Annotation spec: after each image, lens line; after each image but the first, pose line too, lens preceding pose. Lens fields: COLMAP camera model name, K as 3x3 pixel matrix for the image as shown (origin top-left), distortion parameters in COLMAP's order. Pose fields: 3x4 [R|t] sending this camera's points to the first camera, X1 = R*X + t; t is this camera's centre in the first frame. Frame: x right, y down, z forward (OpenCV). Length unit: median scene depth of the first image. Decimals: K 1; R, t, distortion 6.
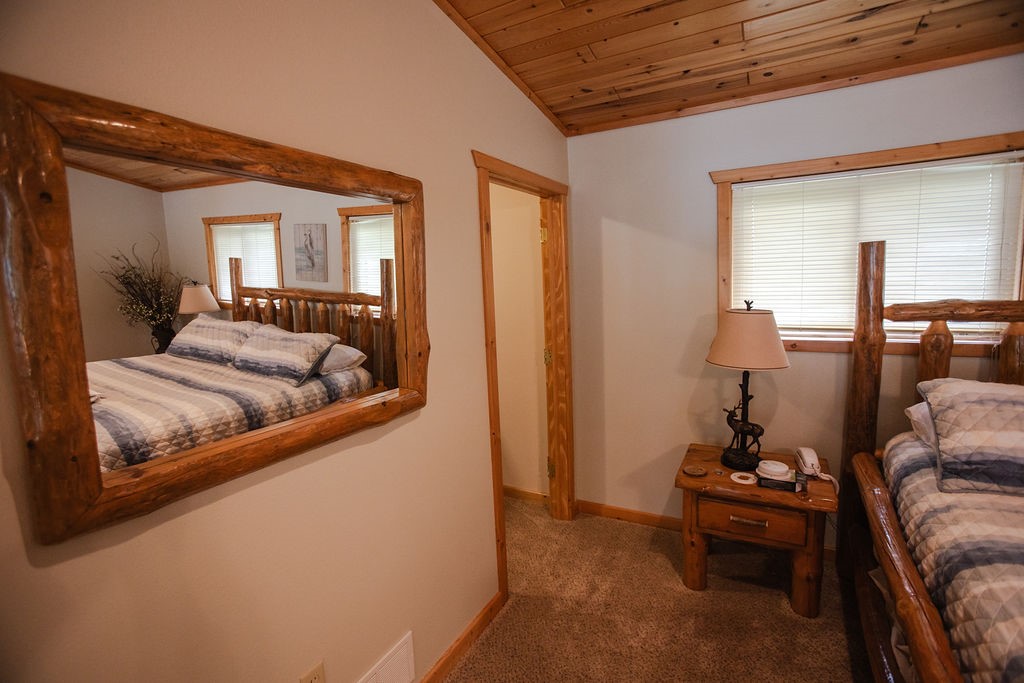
lens RADIAL K [[481.7, 0, 505.5], [0, 481.7, 339.8], [0, 0, 1]] dist [-0.080727, 0.039043]
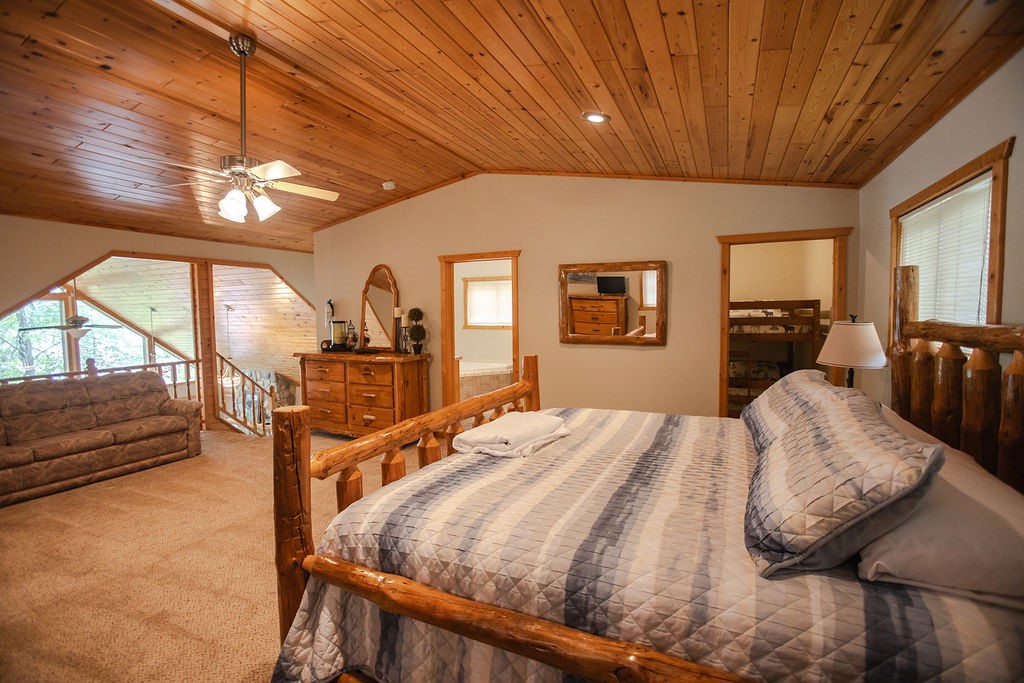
lens RADIAL K [[467.2, 0, 509.7], [0, 467.2, 339.7], [0, 0, 1]] dist [-0.079719, 0.035324]
pose [[0.094967, 0.097012, -0.990742, 1.625181], [-0.120963, 0.988990, 0.085245, -0.005880], [0.988104, 0.111747, 0.105656, -0.056194]]
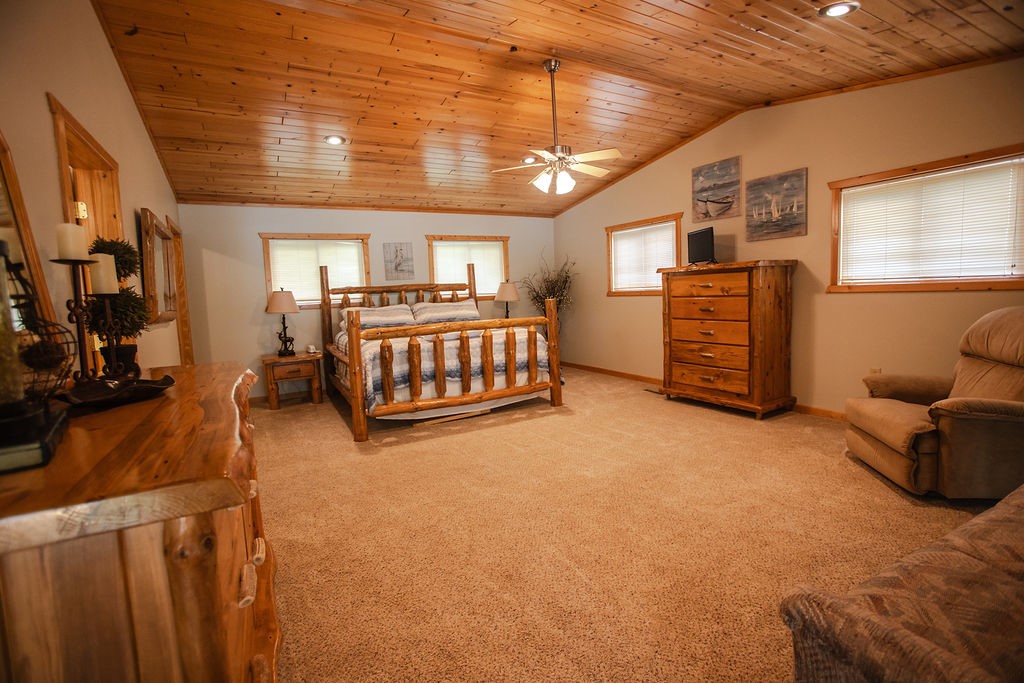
lens RADIAL K [[472.9, 0, 503.5], [0, 472.9, 342.2], [0, 0, 1]] dist [-0.081370, 0.040359]
pose [[0.533308, -0.064485, 0.843460, -0.910018], [0.117567, 0.993064, 0.001587, 0.325283], [-0.837712, 0.098317, 0.537190, -1.213906]]
